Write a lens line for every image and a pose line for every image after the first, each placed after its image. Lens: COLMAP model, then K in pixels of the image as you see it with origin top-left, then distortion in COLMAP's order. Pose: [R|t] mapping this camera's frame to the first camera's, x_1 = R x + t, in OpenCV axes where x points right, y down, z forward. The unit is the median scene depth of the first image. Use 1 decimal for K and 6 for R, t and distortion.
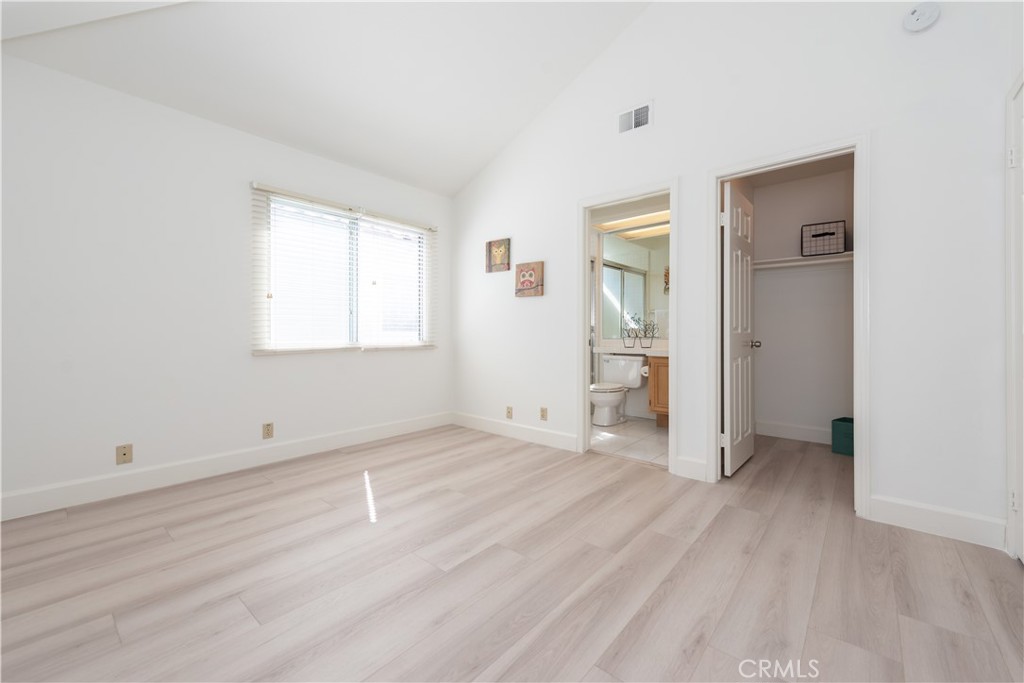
lens RADIAL K [[412.1, 0, 513.7], [0, 412.1, 322.3], [0, 0, 1]] dist [0.001232, 0.000070]
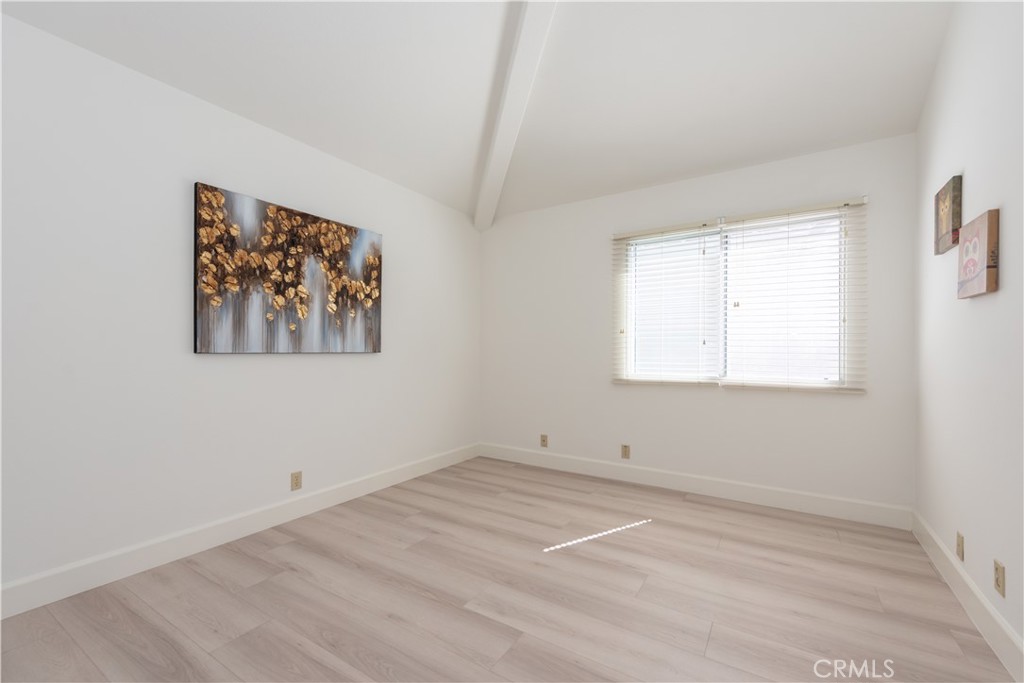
lens RADIAL K [[421.1, 0, 512.0], [0, 421.1, 341.5], [0, 0, 1]] dist [0.002923, -0.000573]
pose [[0.139476, -0.024112, -0.989932, 0.503271], [0.021090, 0.999549, -0.021374, -0.018266], [0.990001, -0.017897, 0.139922, 0.543915]]
